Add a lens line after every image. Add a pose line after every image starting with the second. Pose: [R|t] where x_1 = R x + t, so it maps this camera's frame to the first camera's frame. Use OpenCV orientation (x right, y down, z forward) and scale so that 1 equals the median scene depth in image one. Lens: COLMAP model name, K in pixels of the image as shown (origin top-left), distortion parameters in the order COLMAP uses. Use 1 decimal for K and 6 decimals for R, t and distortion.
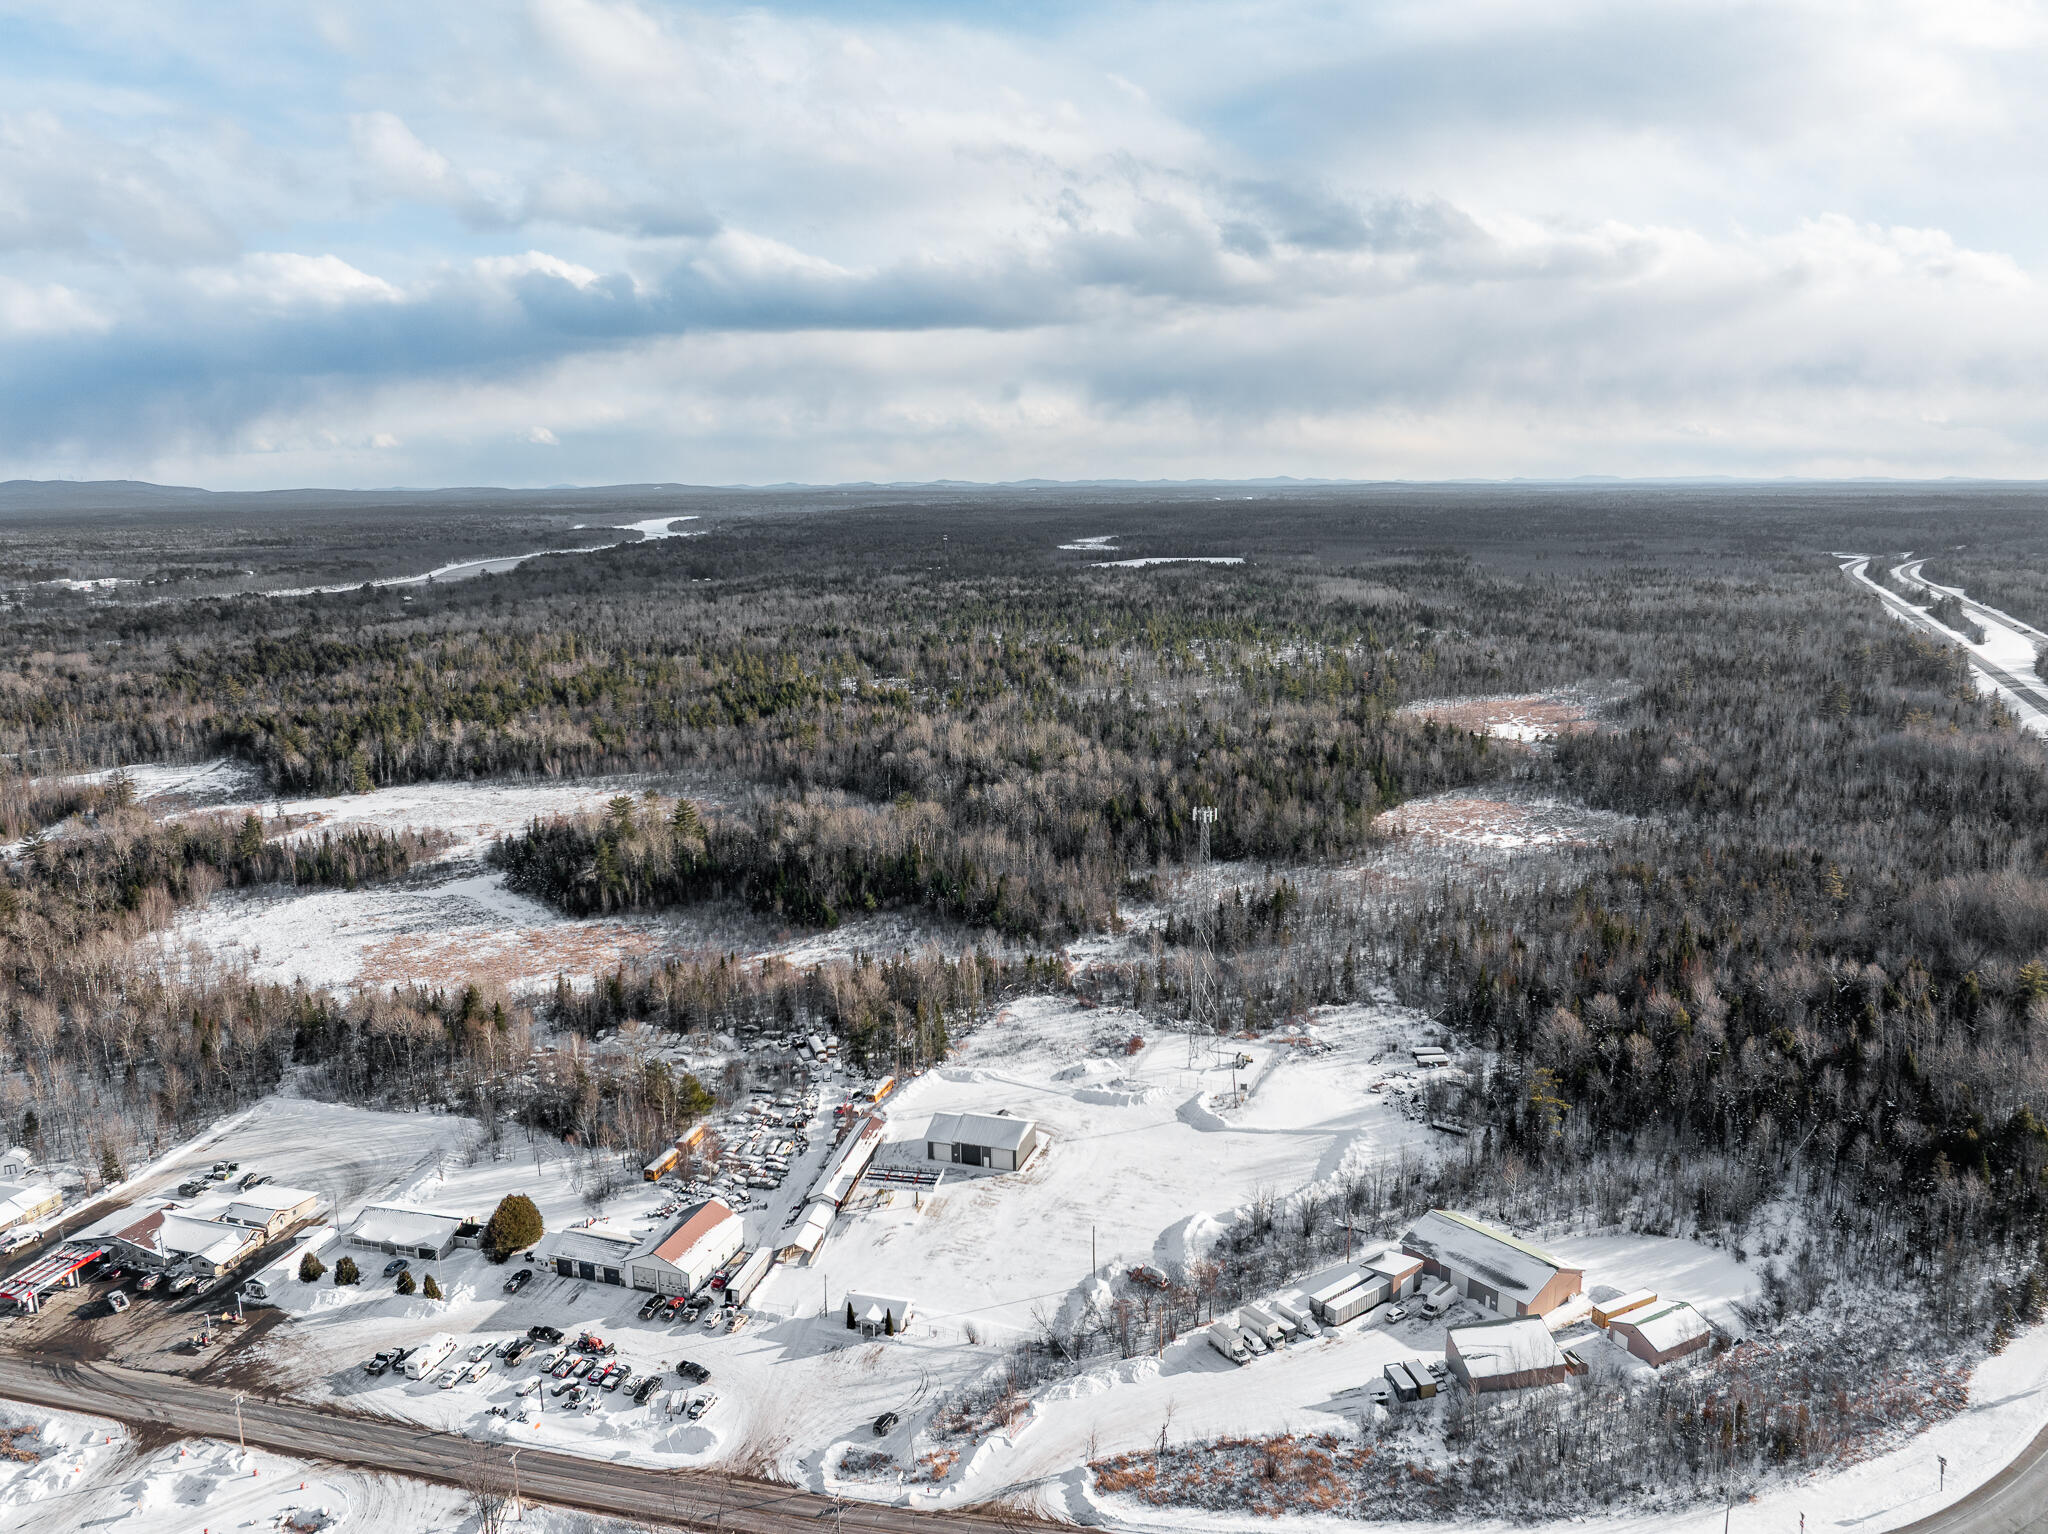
lens RADIAL K [[1459.2, 0, 1016.5], [0, 1459.2, 761.3], [0, 0, 1]] dist [-0.008908, -0.049416]
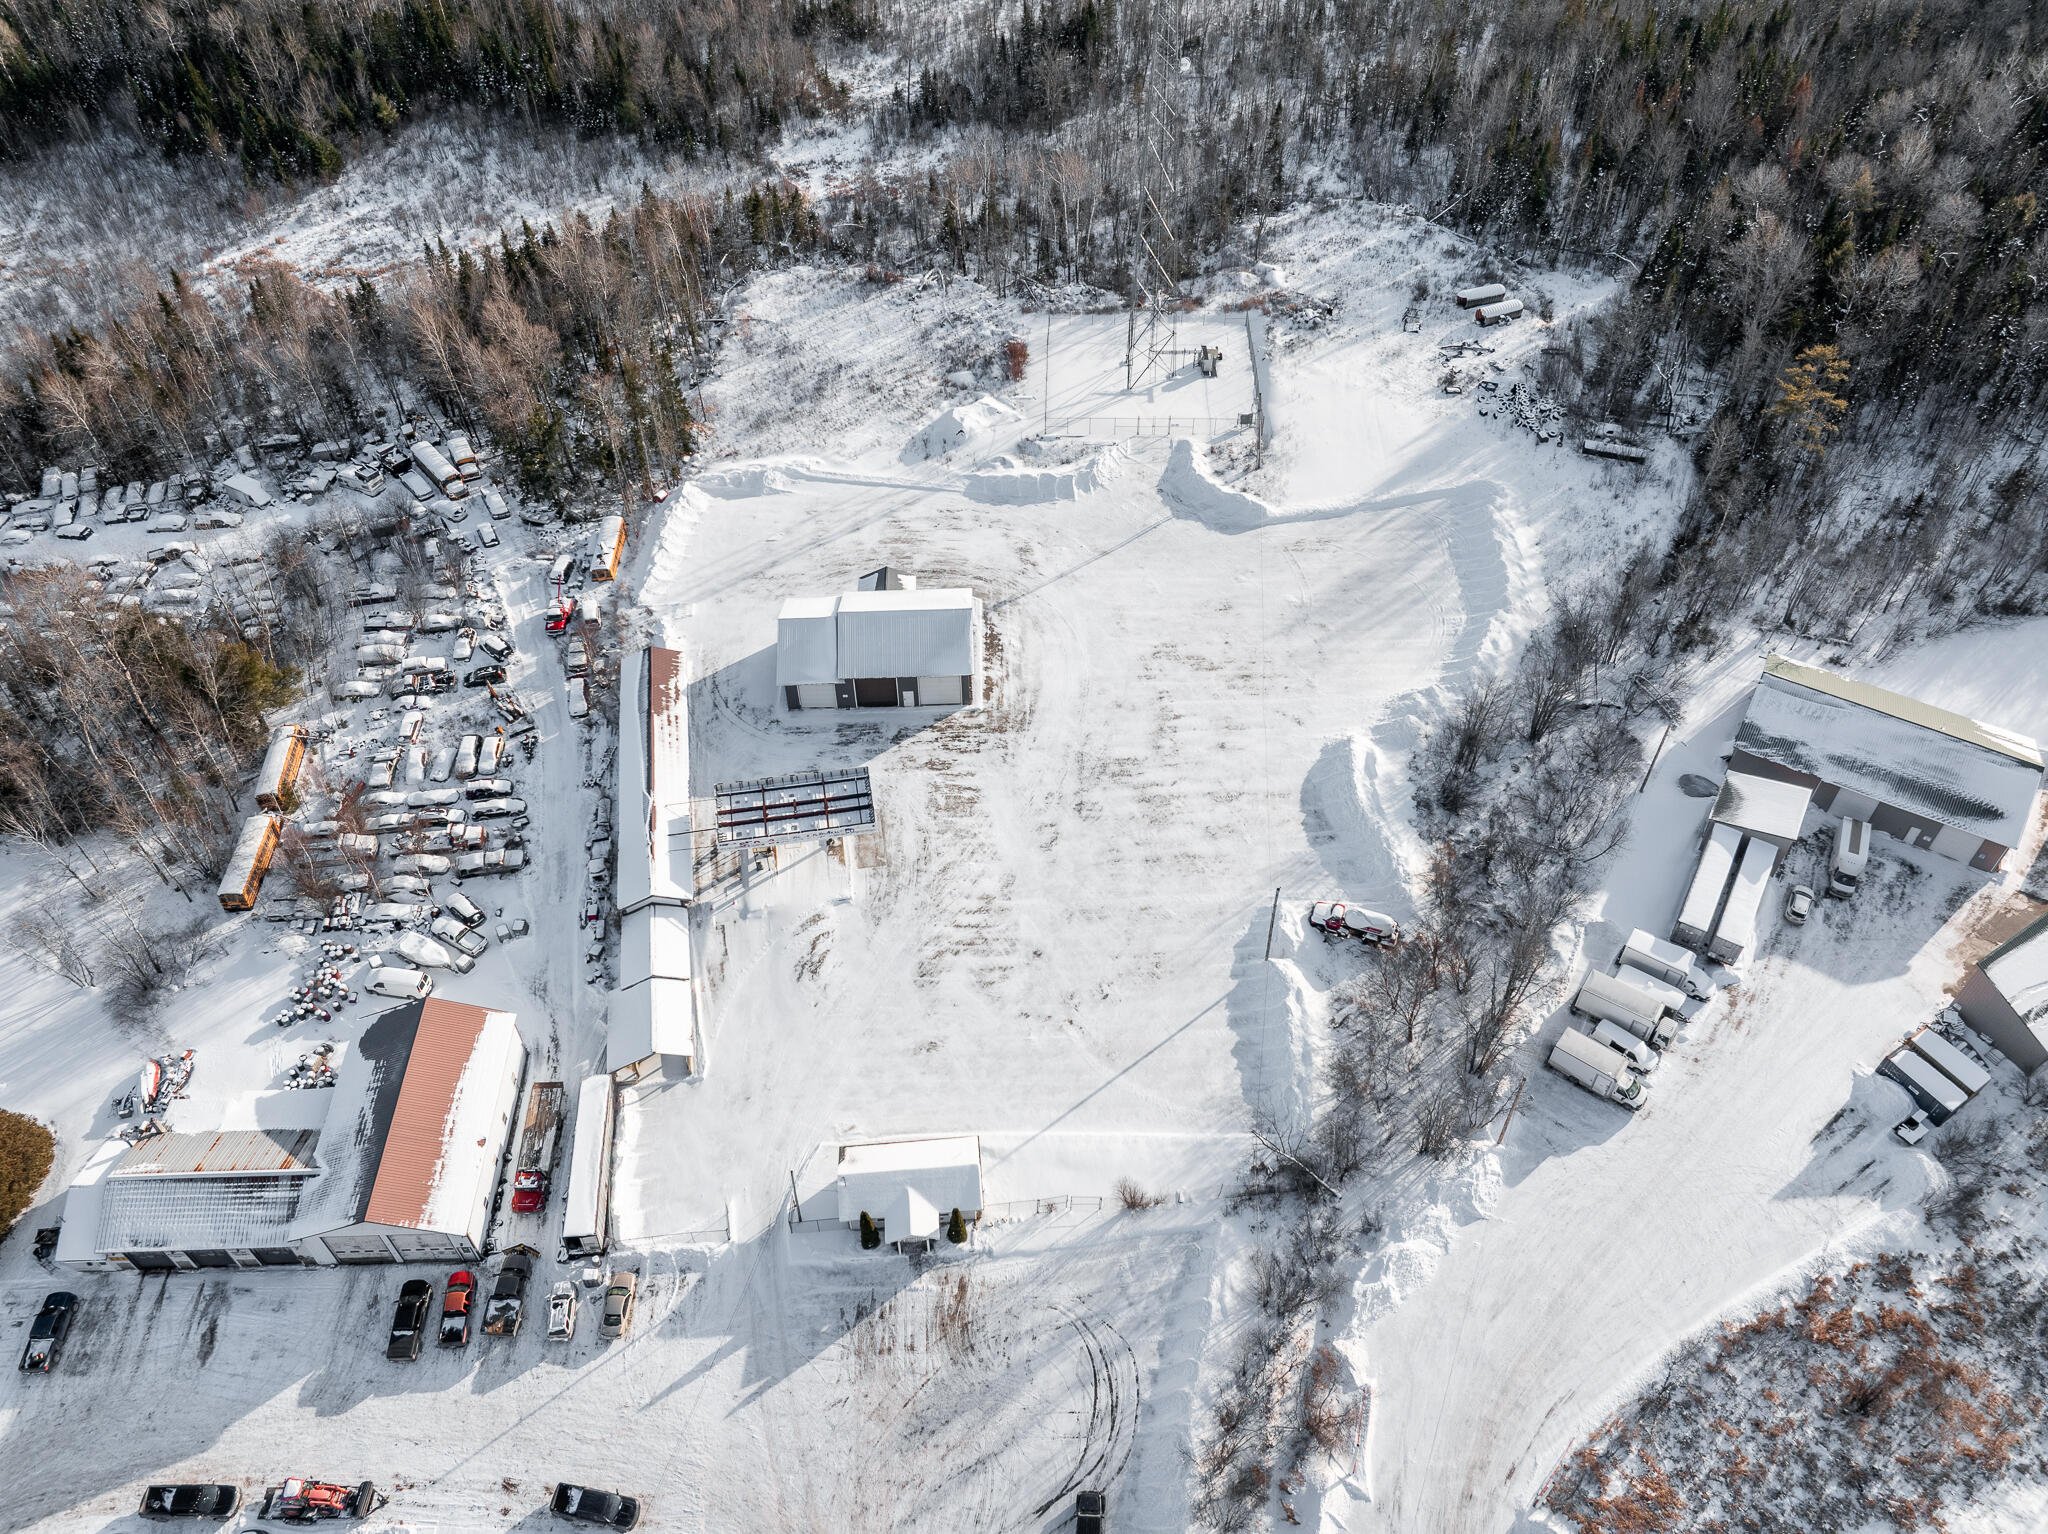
lens RADIAL K [[1459.2, 0, 1016.5], [0, 1459.2, 761.3], [0, 0, 1]] dist [-0.008908, -0.049416]
pose [[0.934947, -0.248784, 0.252944, -0.110969], [0.061703, 0.816099, 0.574609, -0.004177], [-0.349381, -0.521621, 0.778360, 0.515817]]
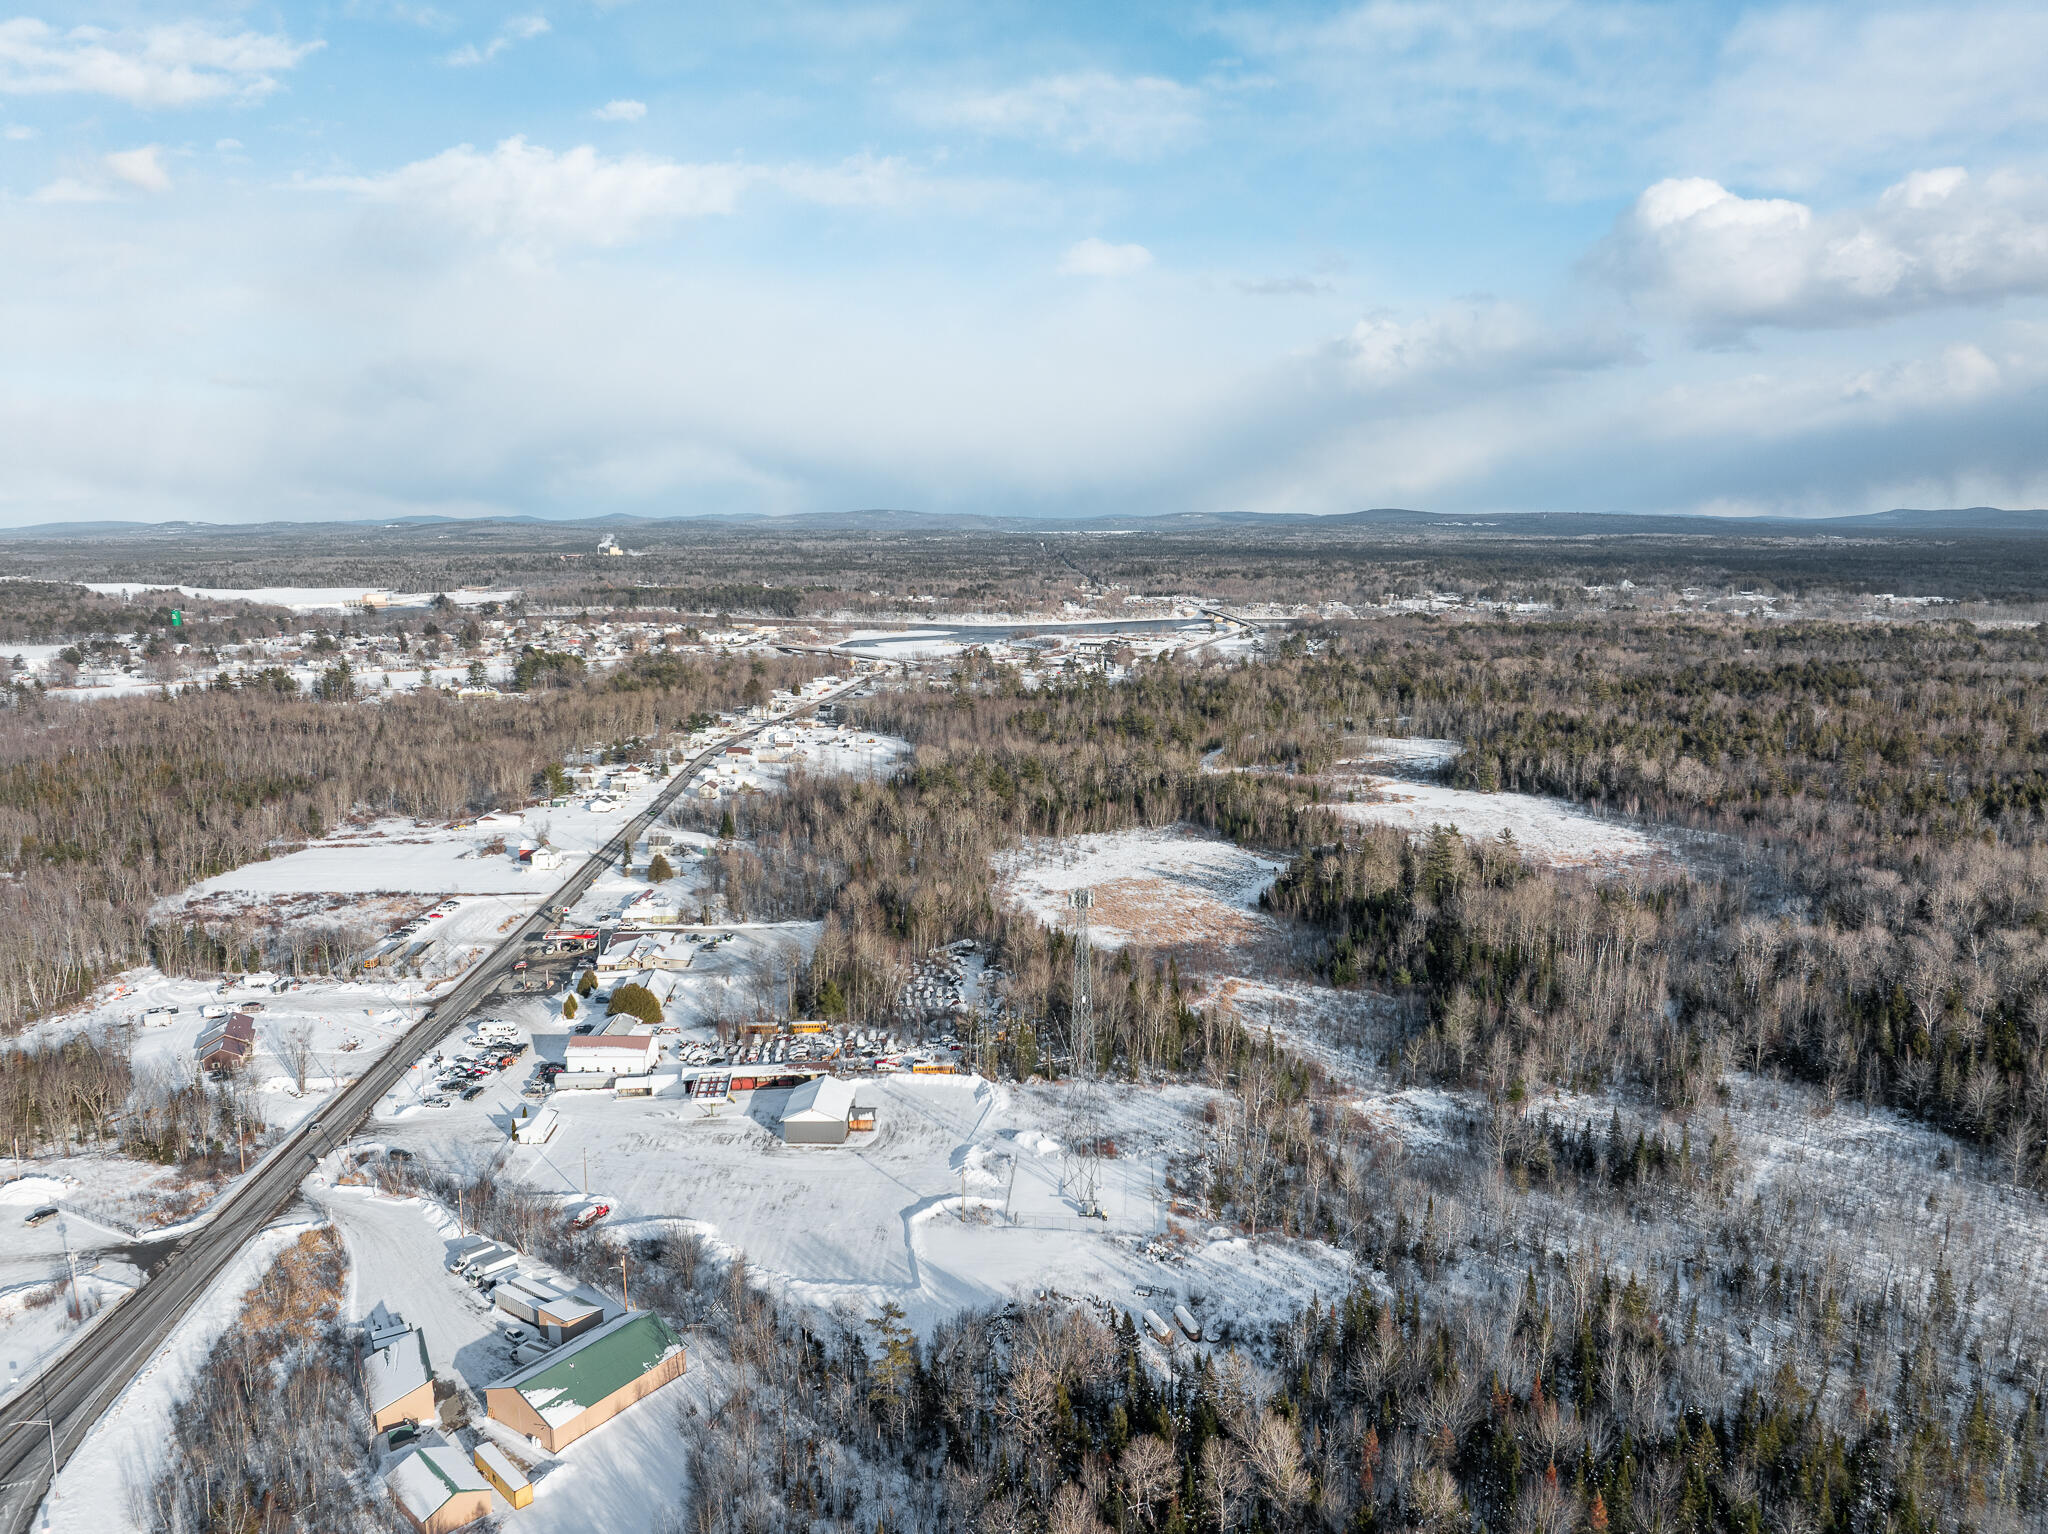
lens RADIAL K [[1460.3, 0, 1024.0], [0, 1460.3, 767.0], [0, 0, 1]] dist [-0.049657, 0.026097]
pose [[0.309001, 0.175259, -0.934774, 0.911324], [-0.180432, 0.975827, 0.123312, -0.139160], [0.933790, 0.130559, 0.333154, 0.694786]]
